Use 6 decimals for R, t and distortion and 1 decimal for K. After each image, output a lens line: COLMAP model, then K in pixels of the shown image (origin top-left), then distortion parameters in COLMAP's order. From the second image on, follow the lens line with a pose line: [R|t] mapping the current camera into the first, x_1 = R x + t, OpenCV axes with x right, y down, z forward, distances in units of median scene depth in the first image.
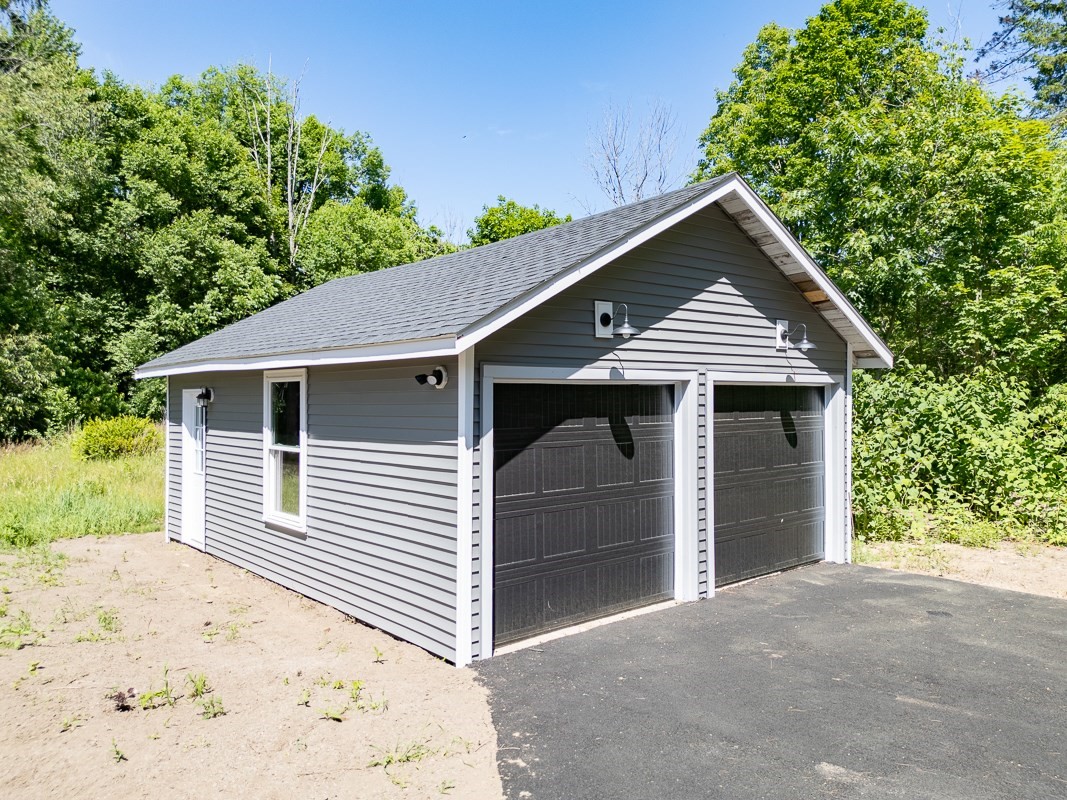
lens RADIAL K [[777.7, 0, 524.6], [0, 777.7, 403.2], [0, 0, 1]] dist [0.095871, -0.086924]
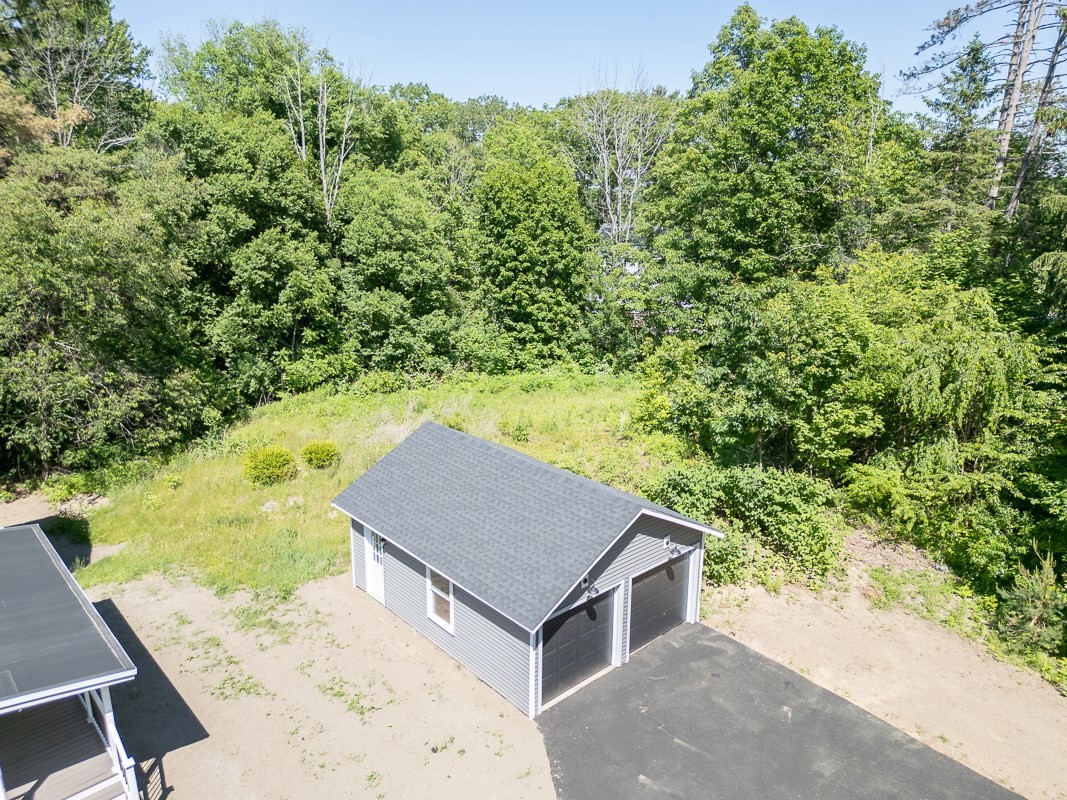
lens RADIAL K [[777.7, 0, 524.6], [0, 777.7, 403.2], [0, 0, 1]] dist [0.095871, -0.086924]
pose [[0.999755, -0.001496, 0.022076, -0.034562], [-0.004515, 0.962933, 0.269705, -0.319339], [-0.021661, -0.269738, 0.962690, -0.298179]]
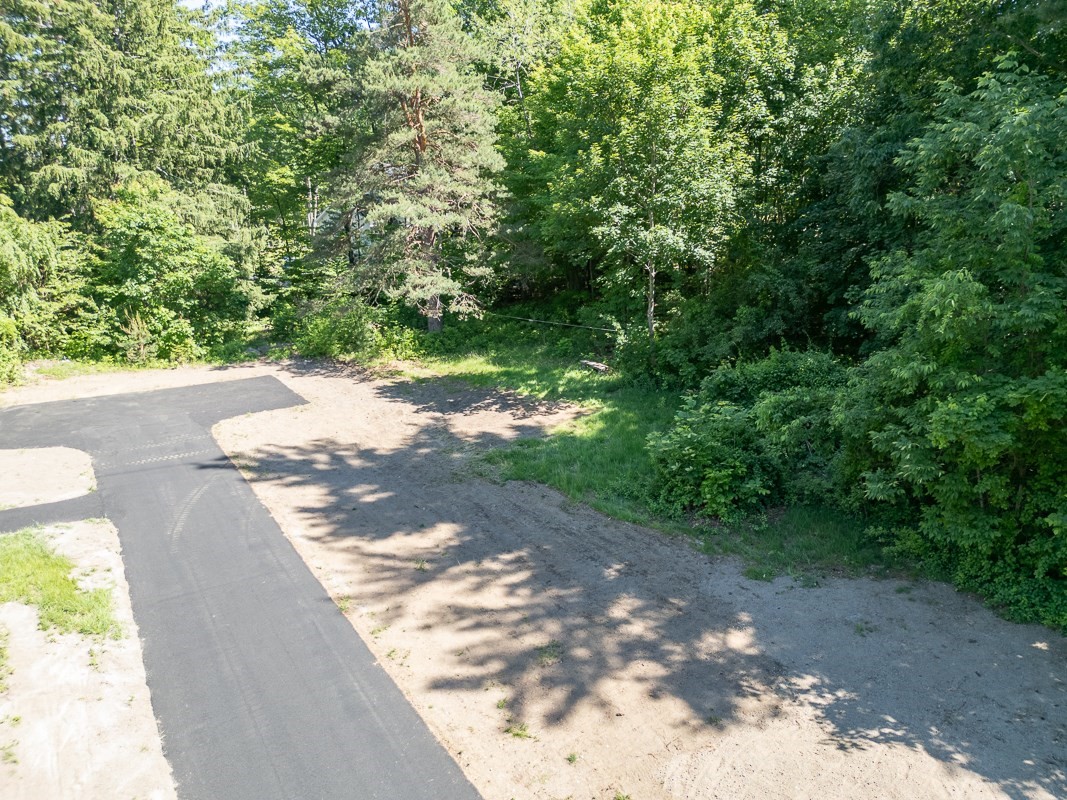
lens RADIAL K [[777.7, 0, 524.6], [0, 777.7, 403.2], [0, 0, 1]] dist [0.095871, -0.086924]
pose [[0.156280, -0.259354, 0.953054, -0.760785], [0.002427, 0.965008, 0.262209, -0.222040], [-0.987710, -0.038665, 0.151441, -0.537739]]
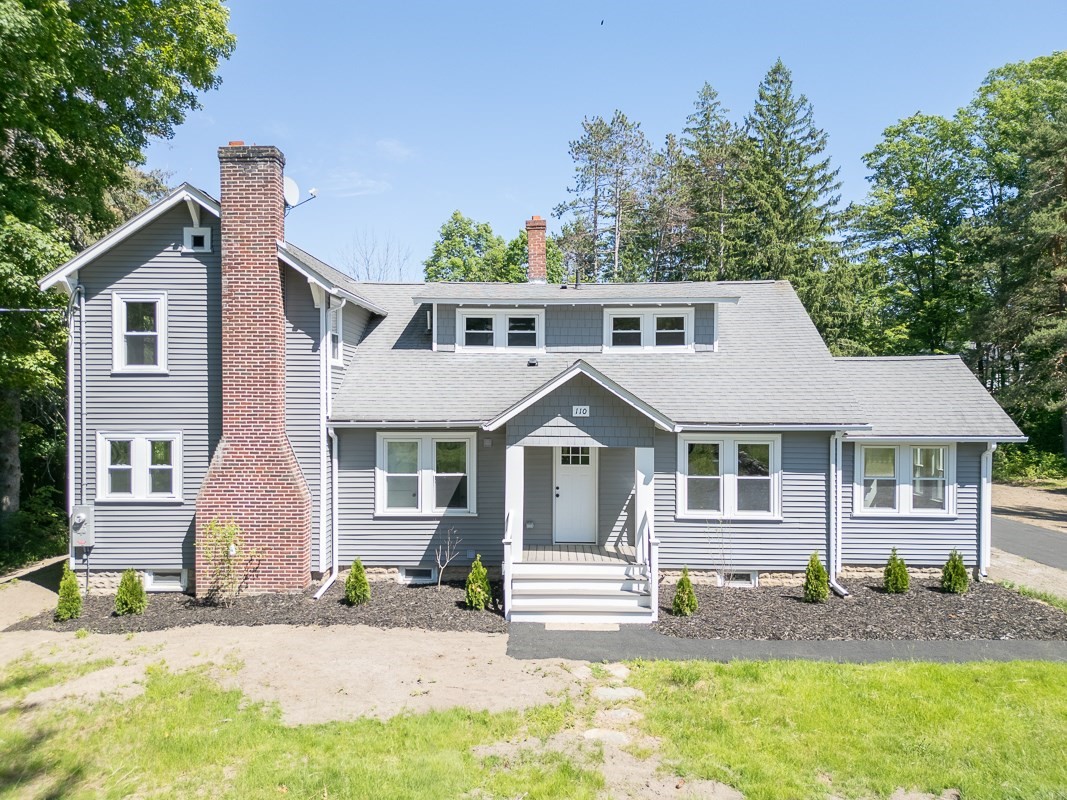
lens RADIAL K [[777.7, 0, 524.6], [0, 777.7, 403.2], [0, 0, 1]] dist [0.095871, -0.086924]
pose [[0.668210, 0.010080, 0.743905, -1.176959], [-0.006462, 0.999949, -0.007745, -0.055939], [-0.743945, 0.000368, 0.668241, -0.377016]]
